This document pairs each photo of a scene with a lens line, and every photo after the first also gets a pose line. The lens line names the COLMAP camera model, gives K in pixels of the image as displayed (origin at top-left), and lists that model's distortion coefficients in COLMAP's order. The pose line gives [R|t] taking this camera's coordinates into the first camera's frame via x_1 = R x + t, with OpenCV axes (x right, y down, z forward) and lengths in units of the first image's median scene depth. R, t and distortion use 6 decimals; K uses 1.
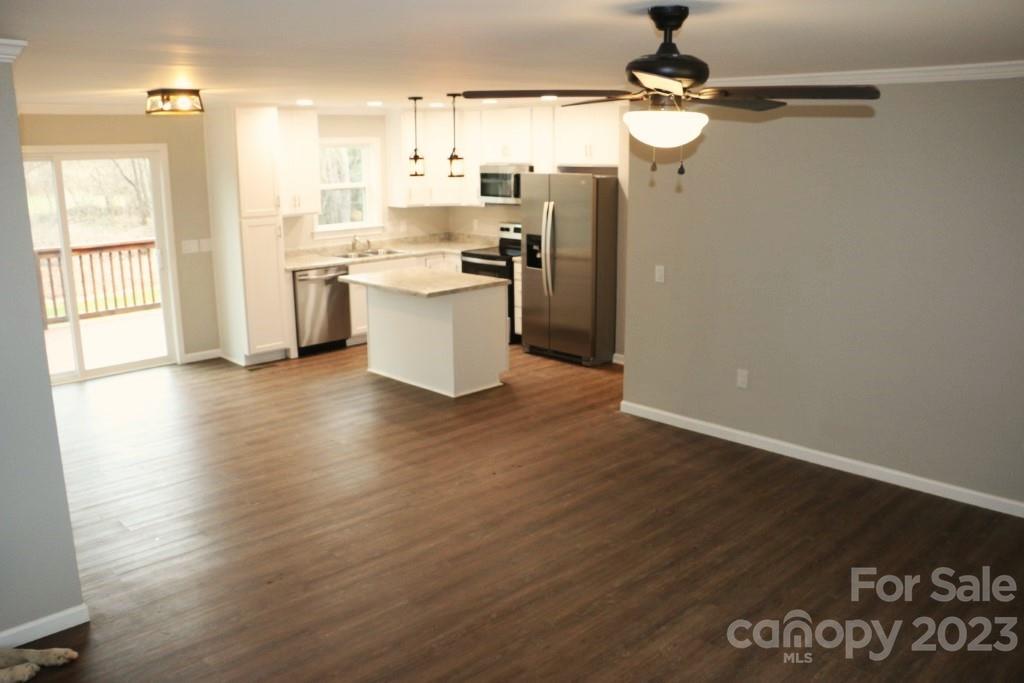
lens RADIAL K [[836.1, 0, 512.0], [0, 836.1, 341.5], [0, 0, 1]] dist [-0.194635, 0.165188]
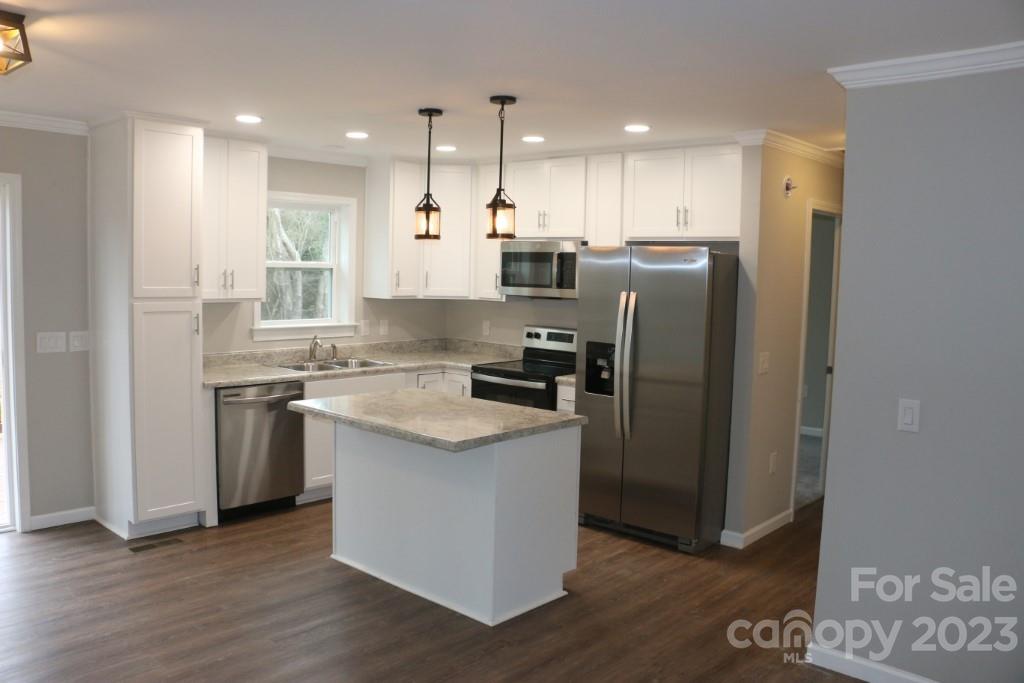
lens RADIAL K [[836.1, 0, 512.0], [0, 836.1, 341.5], [0, 0, 1]] dist [-0.194635, 0.165188]
pose [[0.997745, 0.026255, 0.061770, -0.079300], [-0.017443, 0.990125, -0.139098, -0.037534], [-0.064812, 0.137707, 0.988350, 0.362299]]
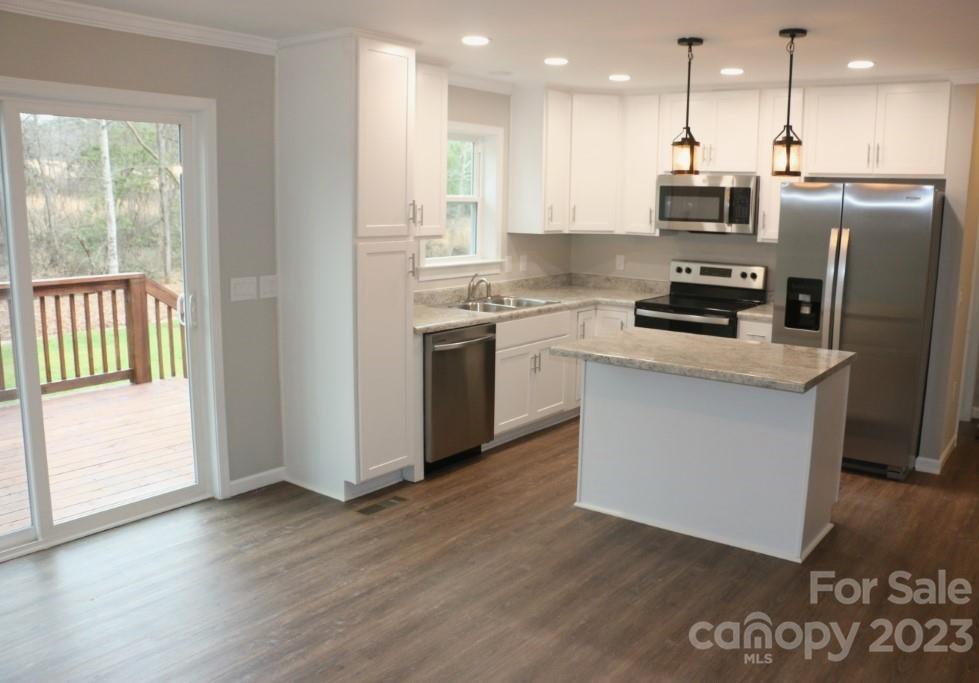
lens RADIAL K [[833.6, 0, 529.4], [0, 833.6, 345.8], [0, 0, 1]] dist [-0.192421, 0.177771]
pose [[0.984891, -0.004953, 0.173103, -0.289760], [0.013626, 0.998708, -0.048951, -0.046348], [-0.172636, 0.050570, 0.983687, 0.405651]]
